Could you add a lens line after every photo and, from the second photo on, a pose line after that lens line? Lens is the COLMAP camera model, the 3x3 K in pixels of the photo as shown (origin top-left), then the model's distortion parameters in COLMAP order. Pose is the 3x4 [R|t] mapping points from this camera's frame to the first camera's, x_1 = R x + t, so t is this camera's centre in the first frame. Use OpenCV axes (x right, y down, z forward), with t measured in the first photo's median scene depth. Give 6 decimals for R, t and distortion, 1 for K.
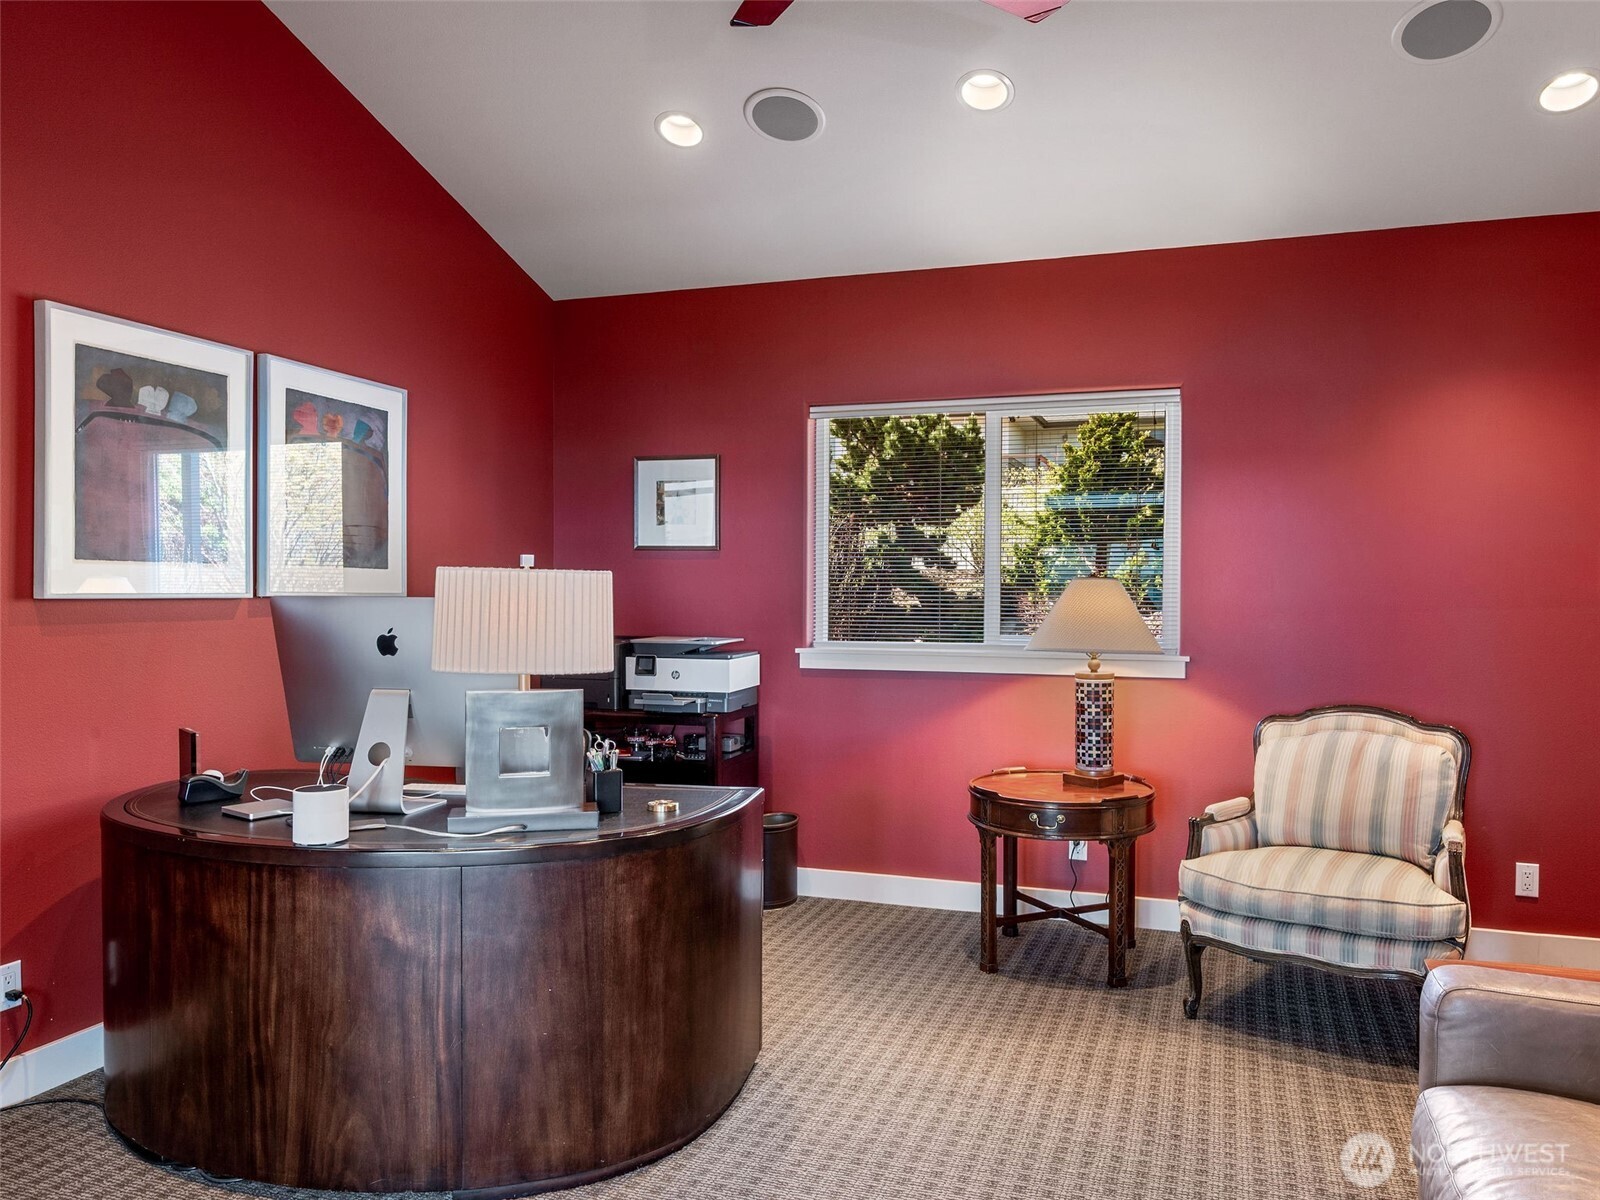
lens RADIAL K [[1201.5, 0, 826.9], [0, 1201.5, 621.3], [0, 0, 1]] dist [0.005742, 0.003752]
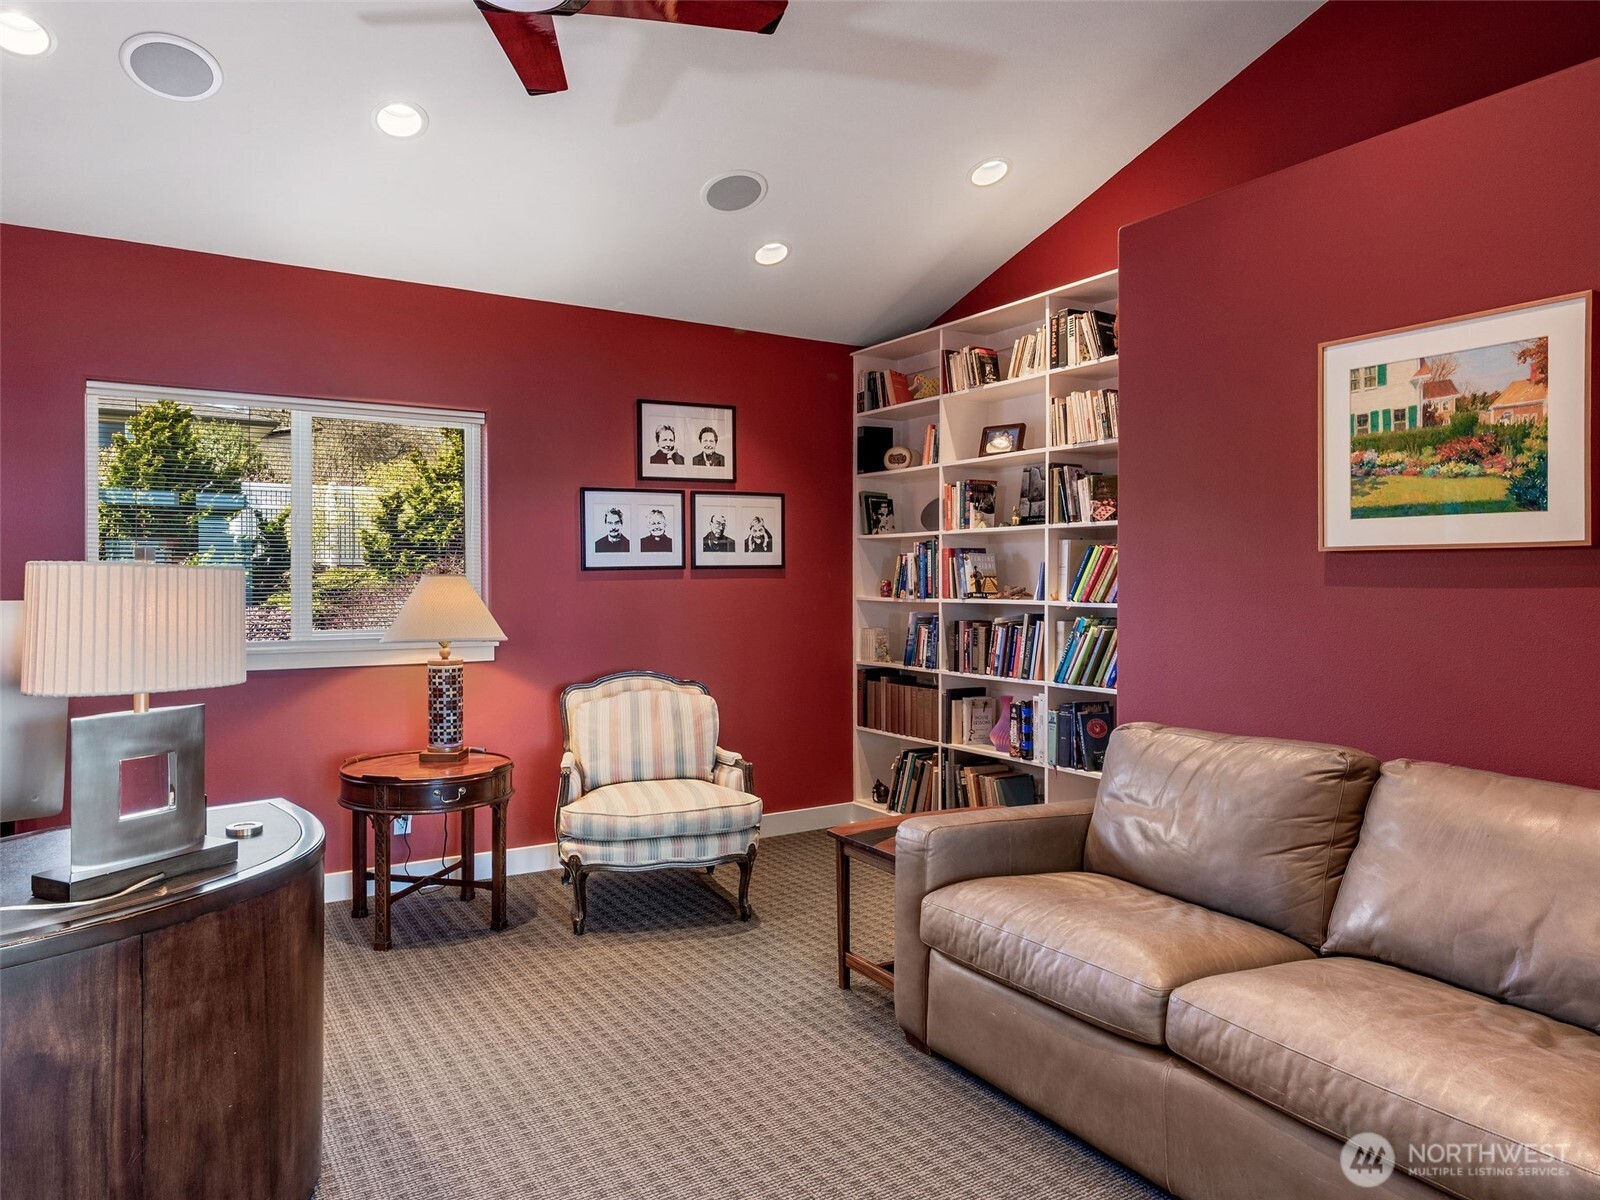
lens RADIAL K [[1071.8, 0, 800.0], [0, 1071.8, 600.0], [0, 0, 1]] dist [0.005052, 0.005521]
pose [[0.619629, -0.017661, 0.784696, -0.407808], [0.027468, 0.999622, 0.000808, -0.005062], [-0.784414, 0.021053, 0.619880, 0.140093]]
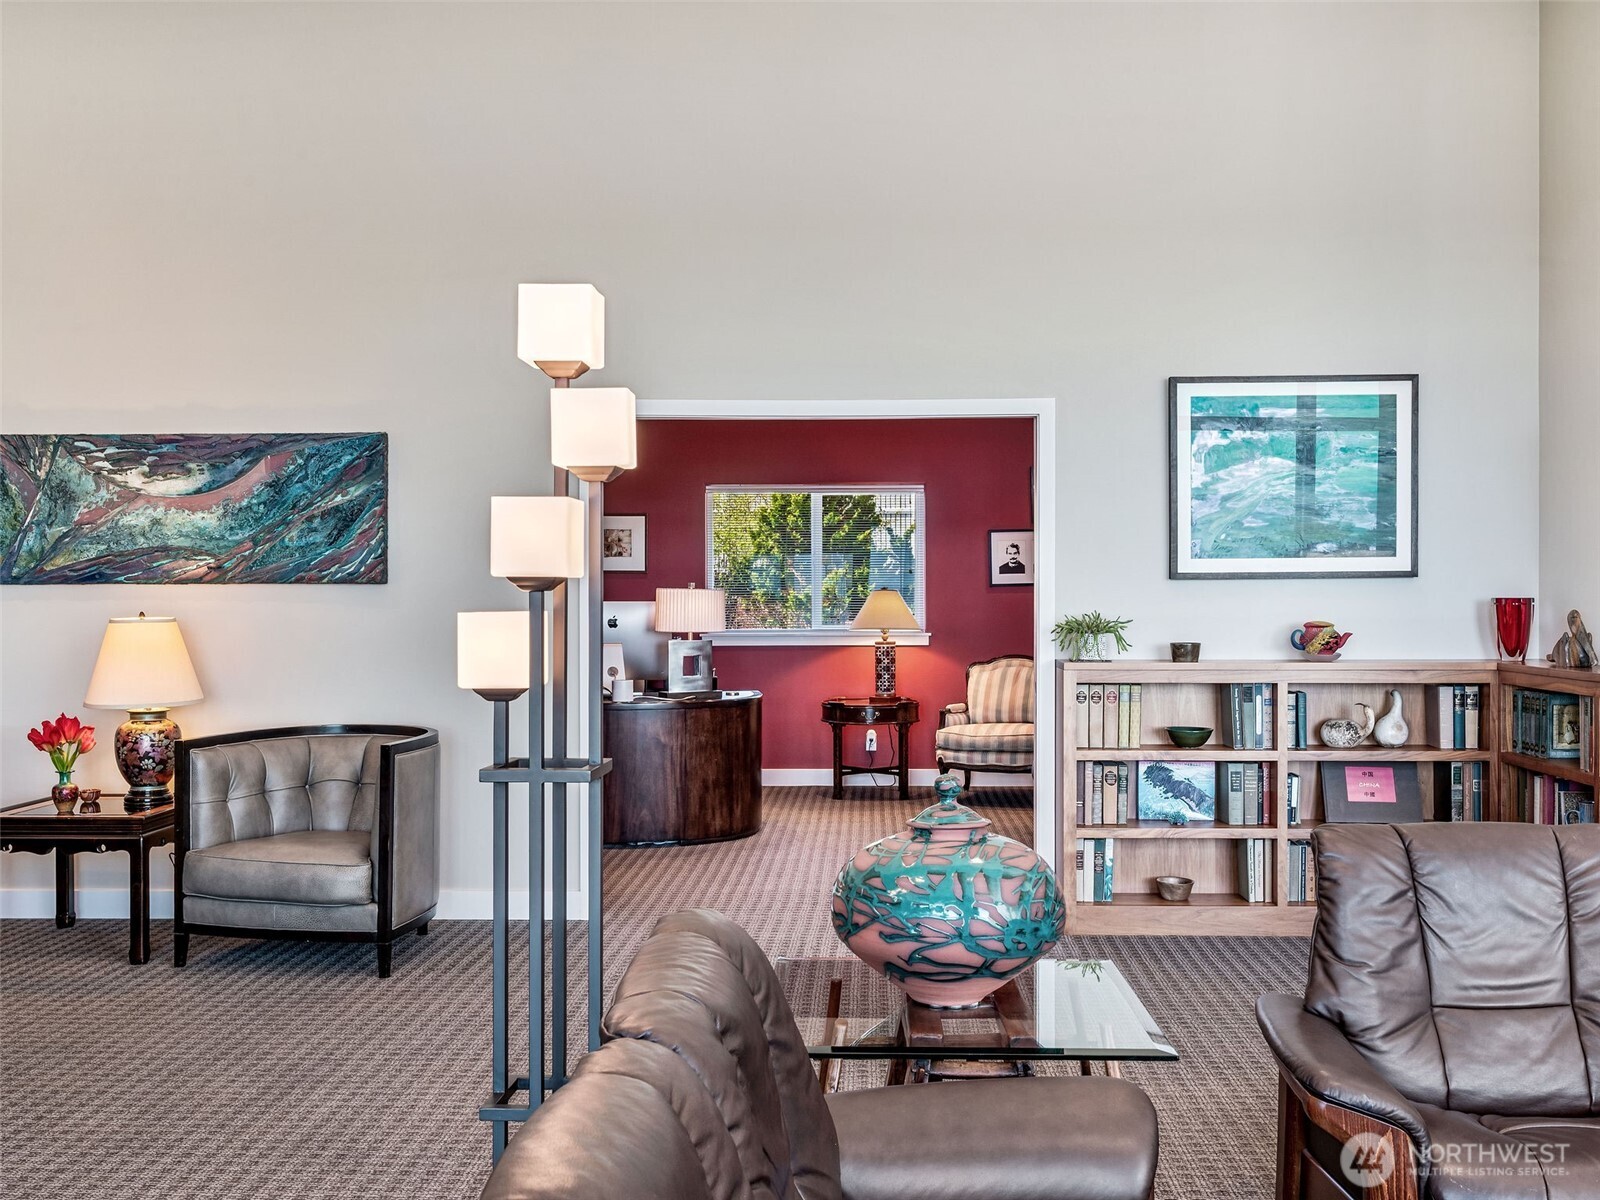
lens RADIAL K [[1705.1, 0, 901.5], [0, 1705.1, 595.9], [0, 0, 1]] dist [0.009695, -0.009267]
pose [[0.941471, -0.006604, 0.337028, -0.740052], [0.016096, 0.999548, -0.025378, 0.046517], [-0.336708, 0.029317, 0.941153, -1.716998]]
